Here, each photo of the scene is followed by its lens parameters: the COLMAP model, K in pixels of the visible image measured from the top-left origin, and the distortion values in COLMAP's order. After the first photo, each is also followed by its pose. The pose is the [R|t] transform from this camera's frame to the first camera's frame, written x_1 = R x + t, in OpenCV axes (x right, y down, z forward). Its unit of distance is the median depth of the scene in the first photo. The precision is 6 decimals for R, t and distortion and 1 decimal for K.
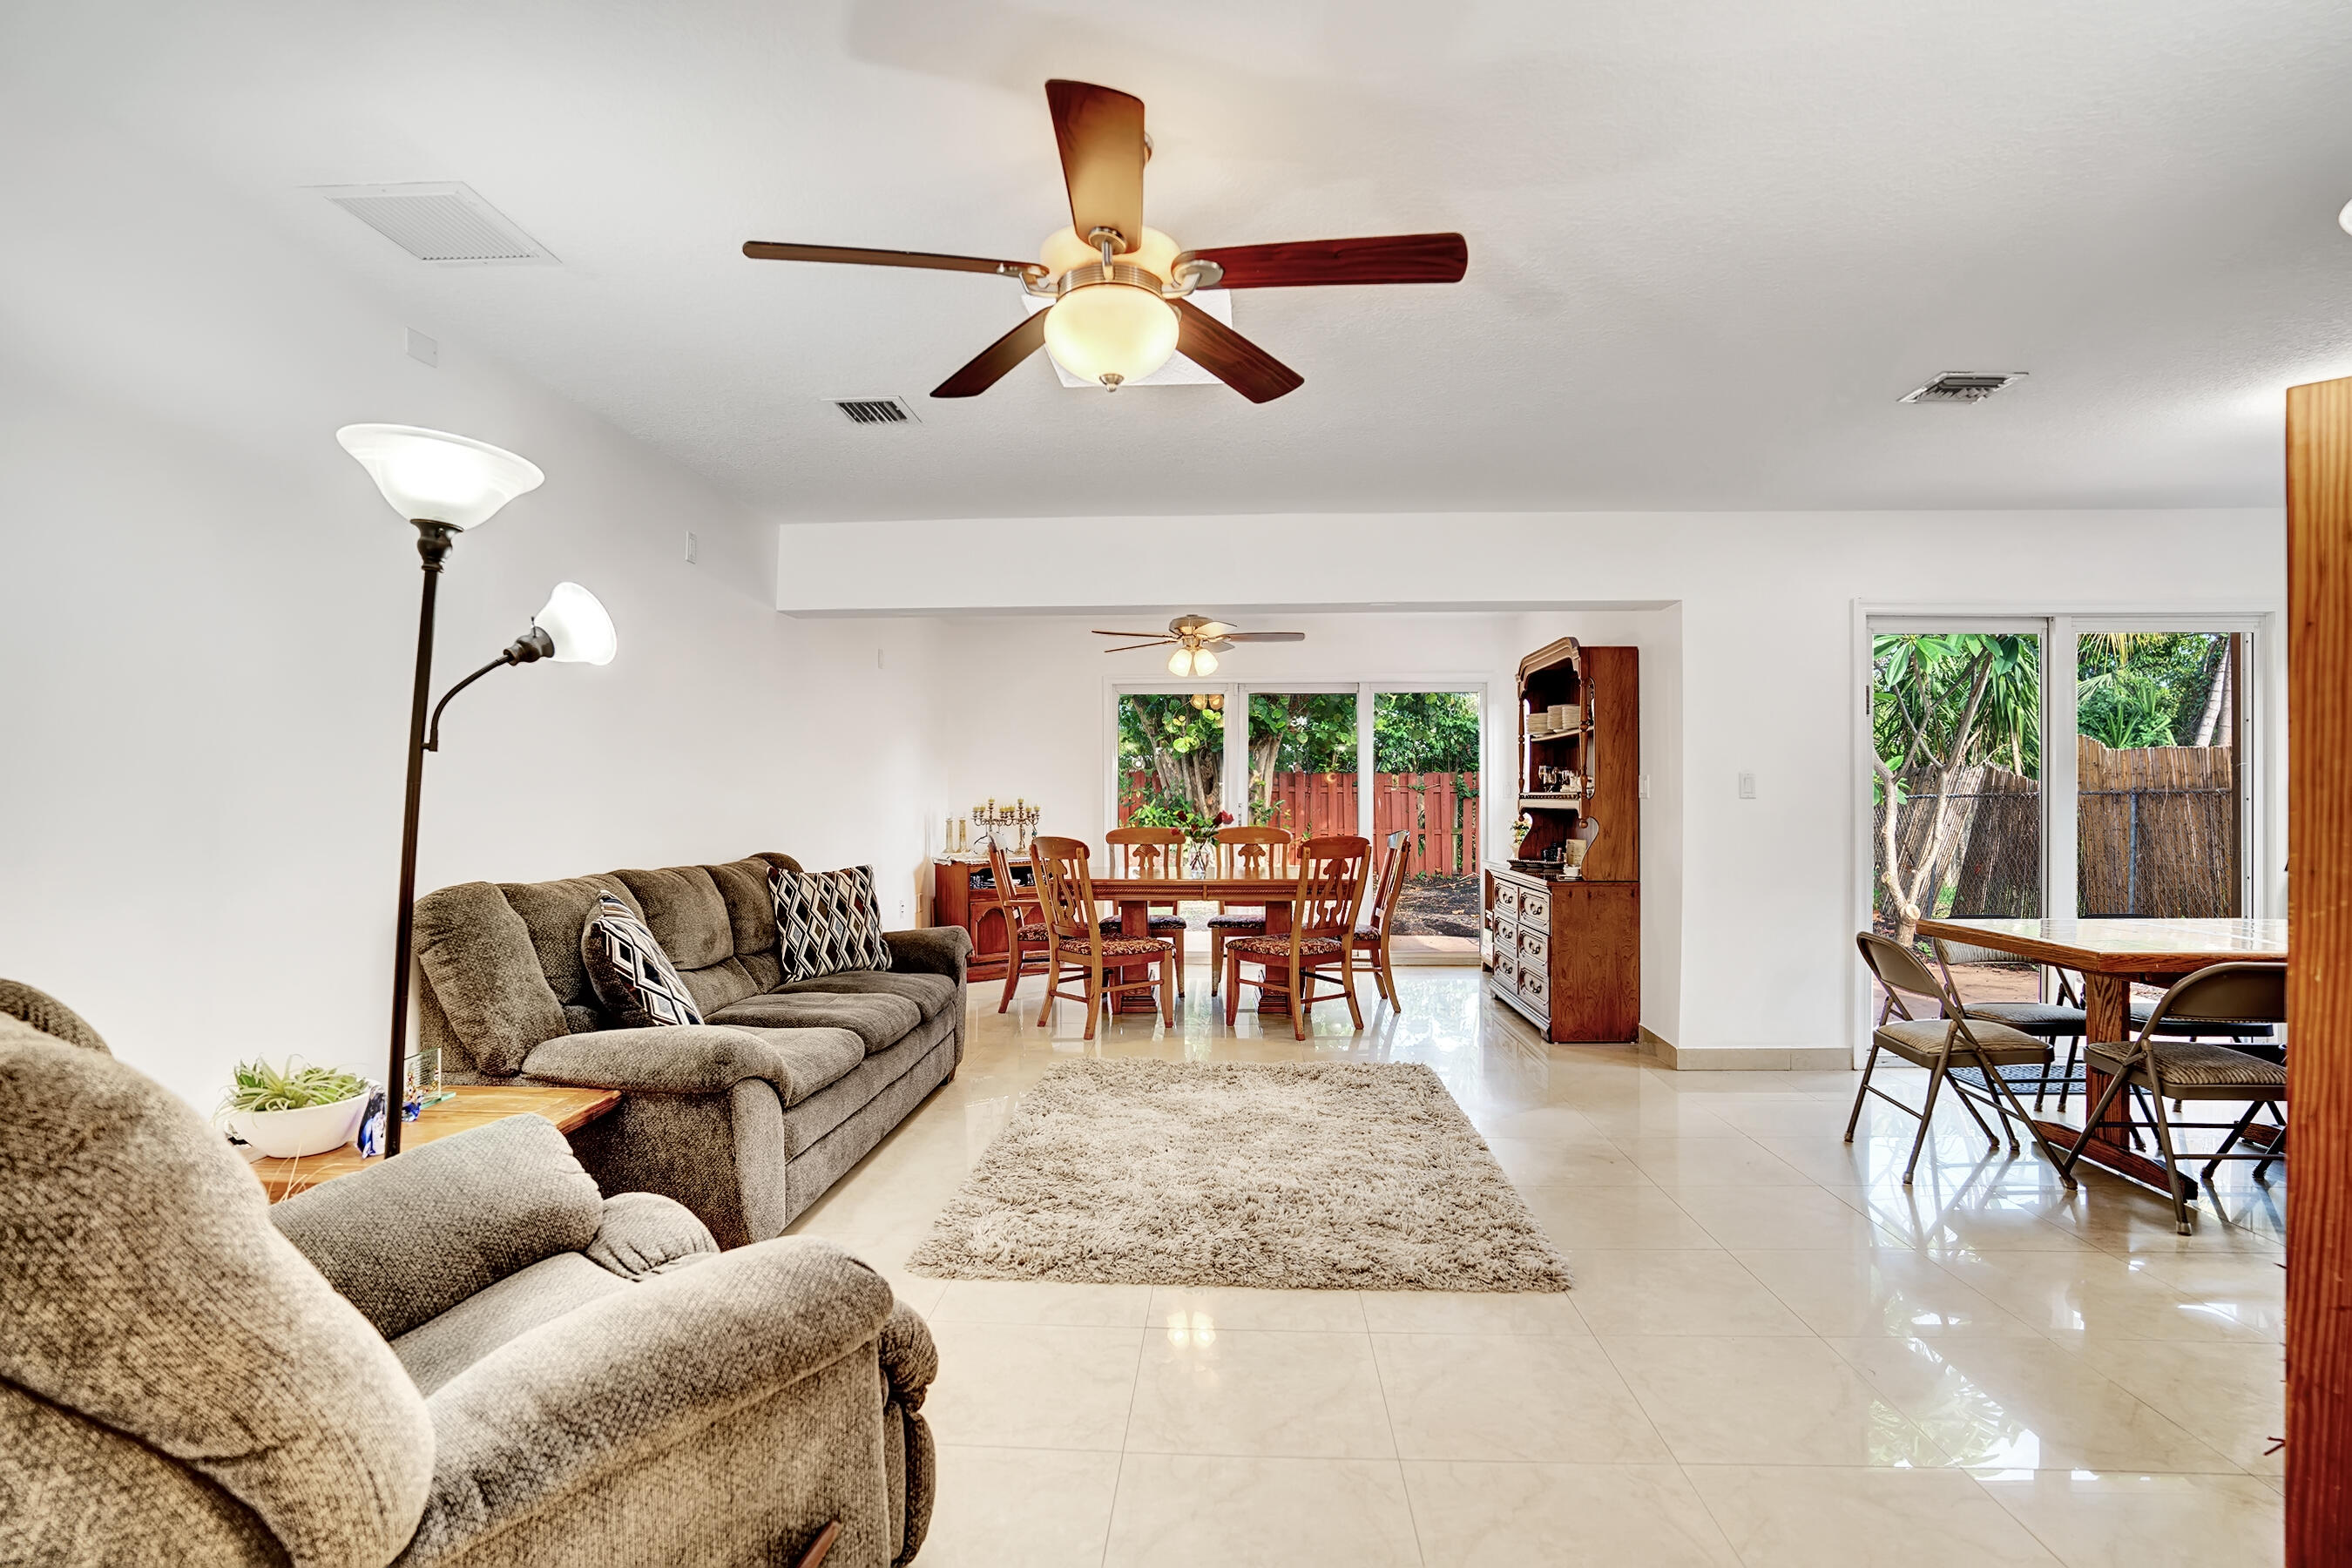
lens RADIAL K [[1166.0, 0, 1191.3], [0, 1166.0, 790.7], [0, 0, 1]] dist [-0.051067, 0.023298]
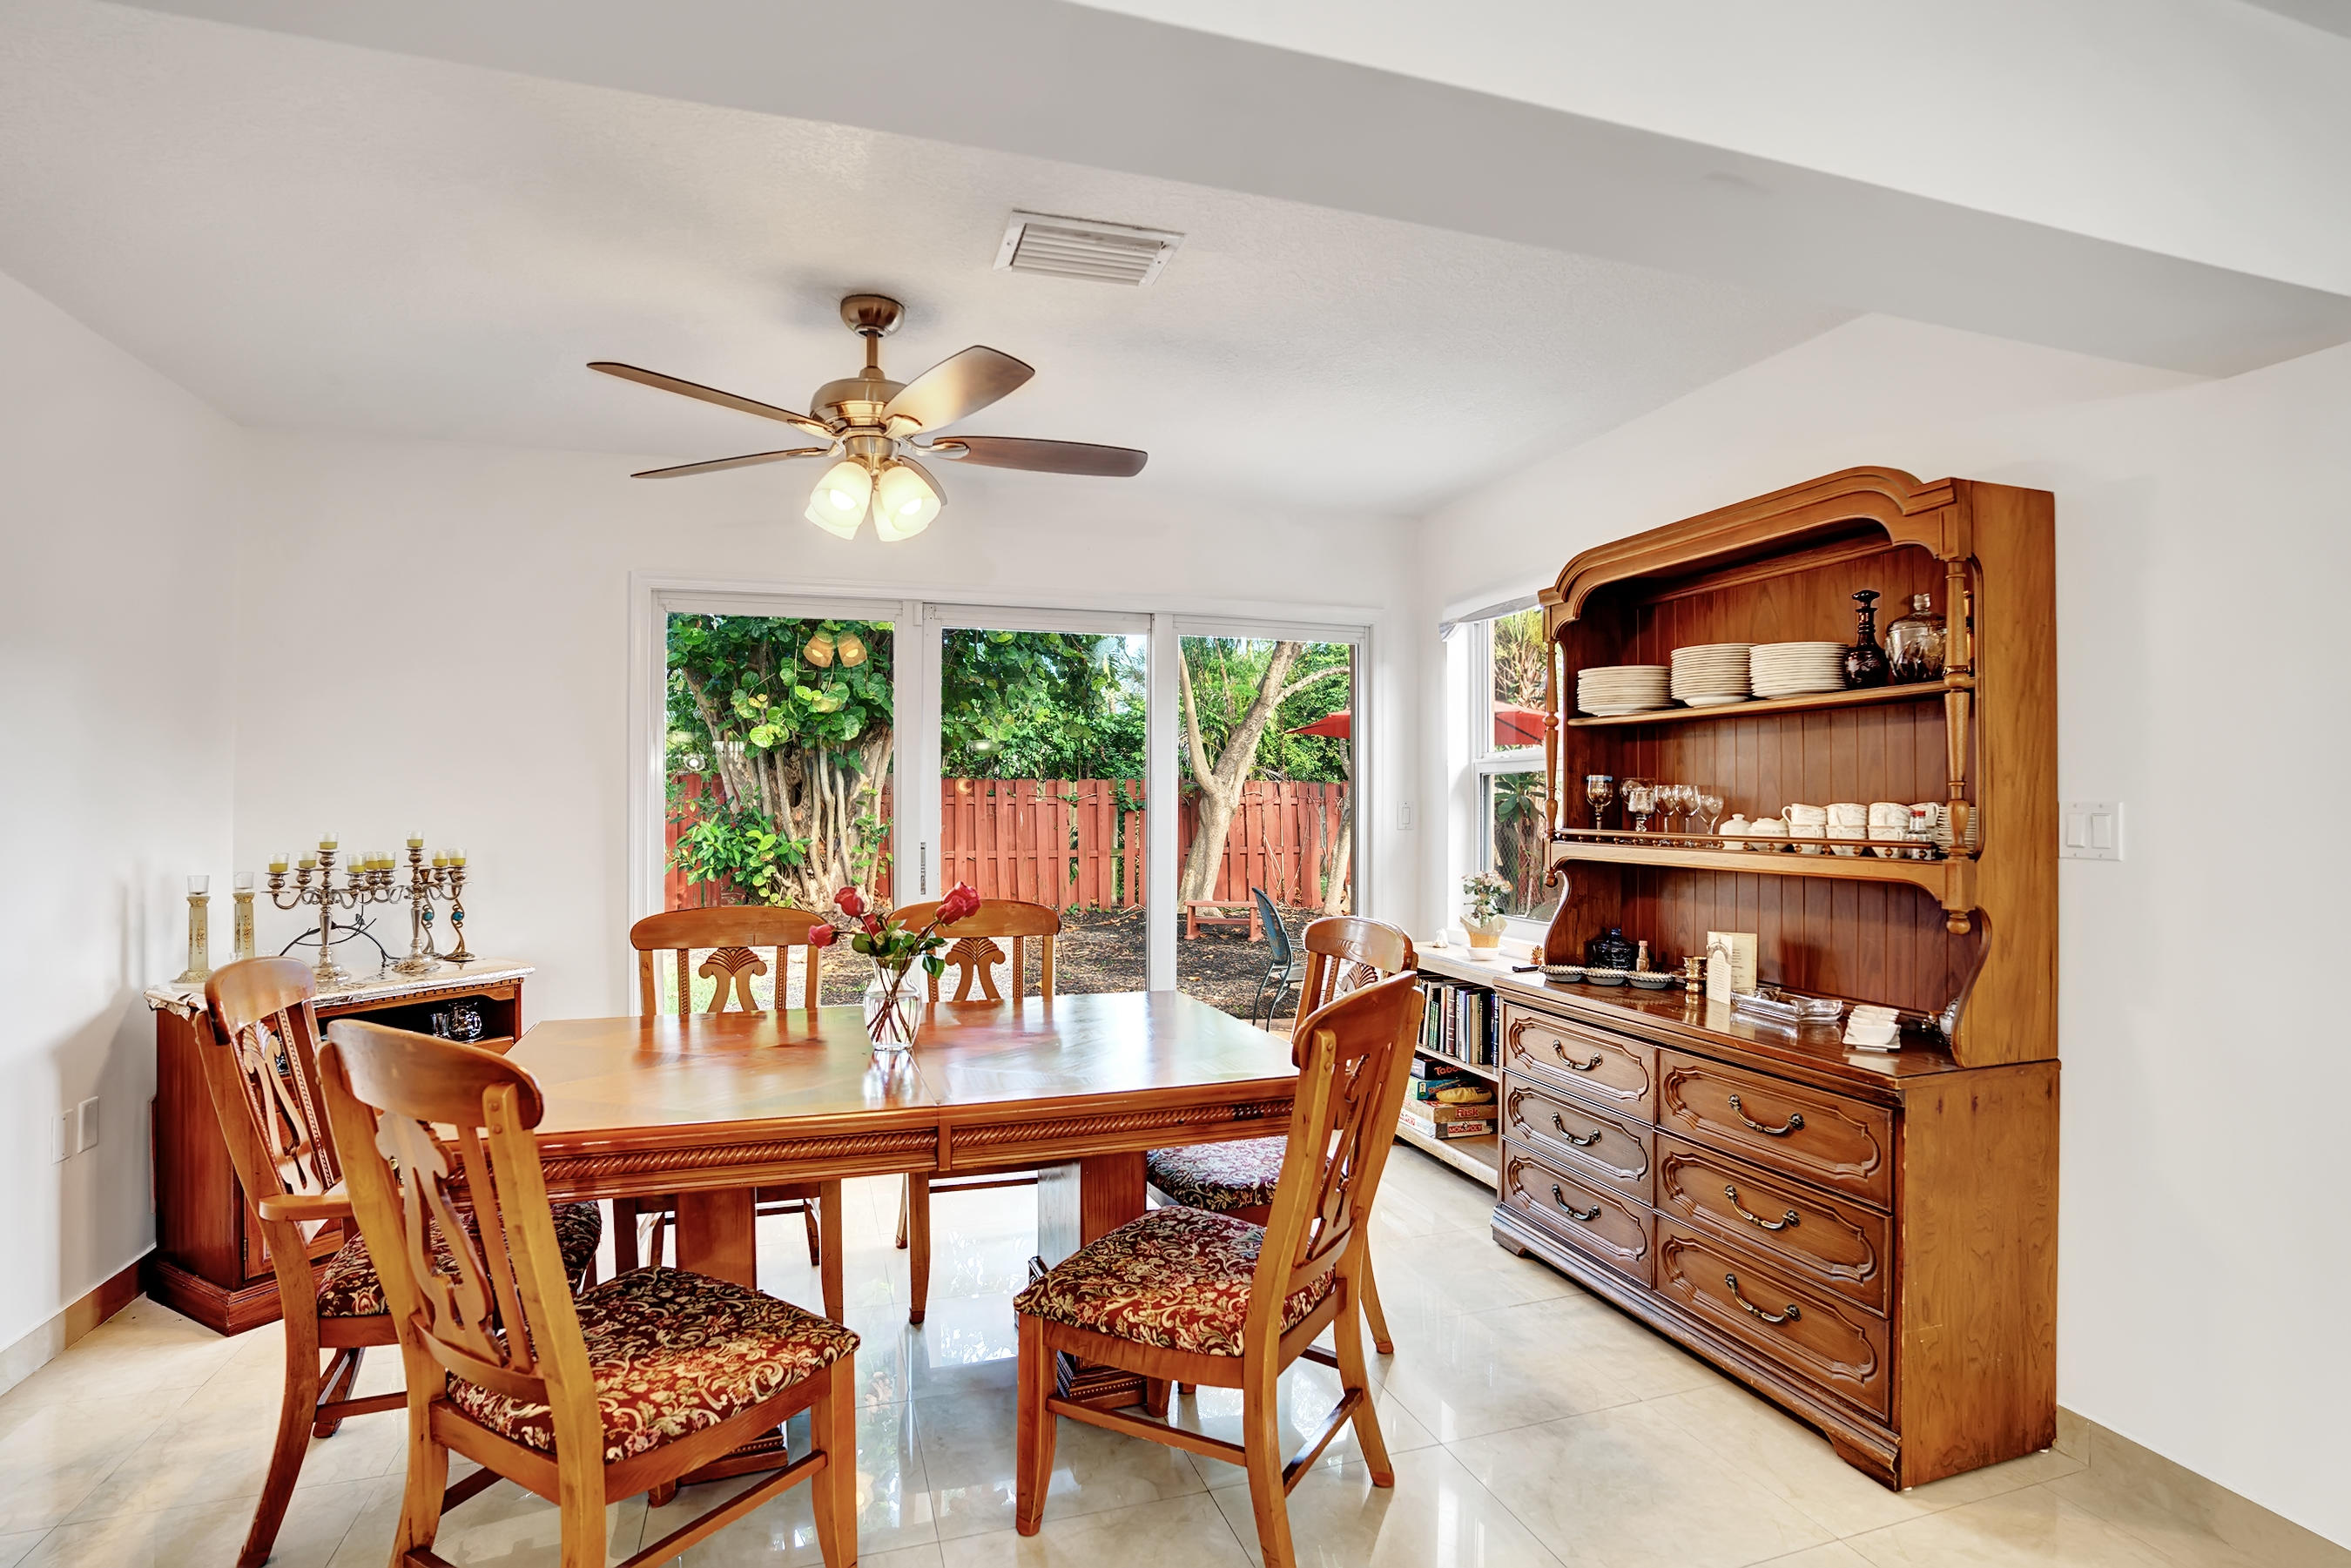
lens RADIAL K [[1165.5, 0, 1186.7], [0, 1165.5, 780.5], [0, 0, 1]] dist [-0.051067, 0.023298]
pose [[0.933859, 0.008782, 0.357535, -0.018214], [-0.004305, 0.999902, -0.013315, -0.005343], [-0.357617, 0.010895, 0.933805, 0.278846]]
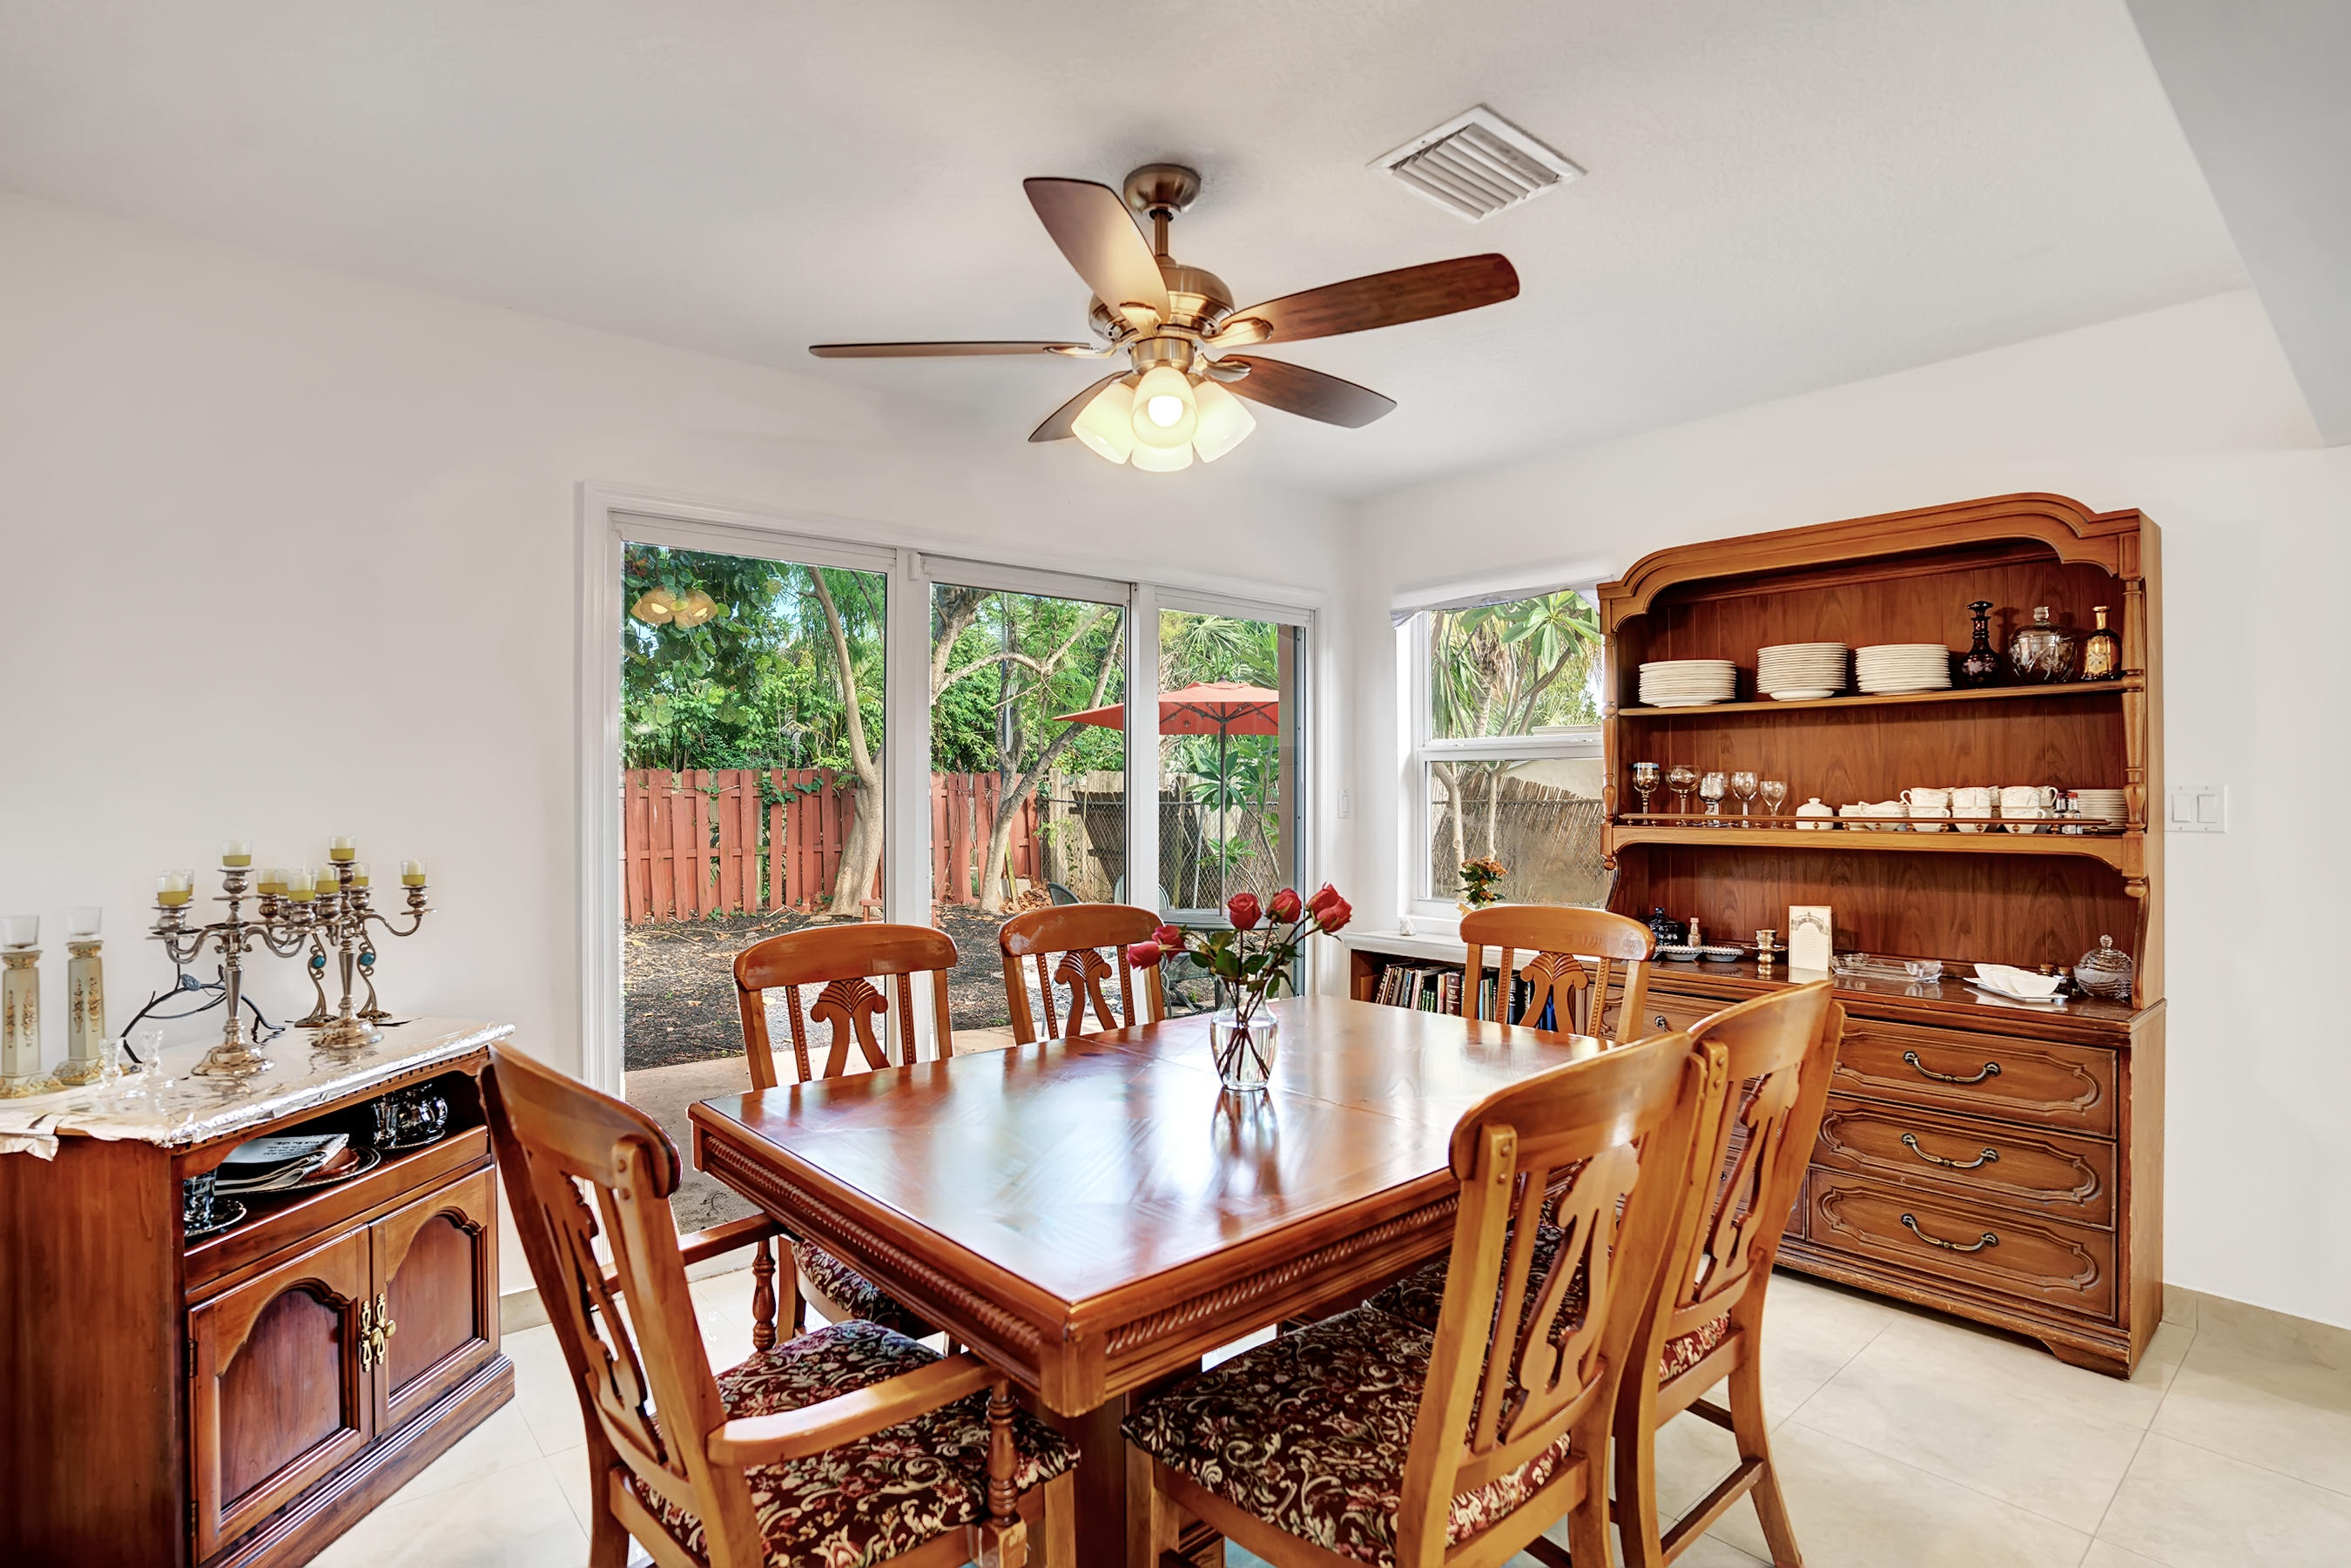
lens RADIAL K [[1165.5, 0, 1161.8], [0, 1165.5, 784.7], [0, 0, 1]] dist [-0.051067, 0.023298]
pose [[0.733432, 0.003847, 0.679751, -0.101010], [-0.001275, 0.999990, -0.004283, -0.004046], [-0.679761, 0.002275, 0.733430, 0.357787]]
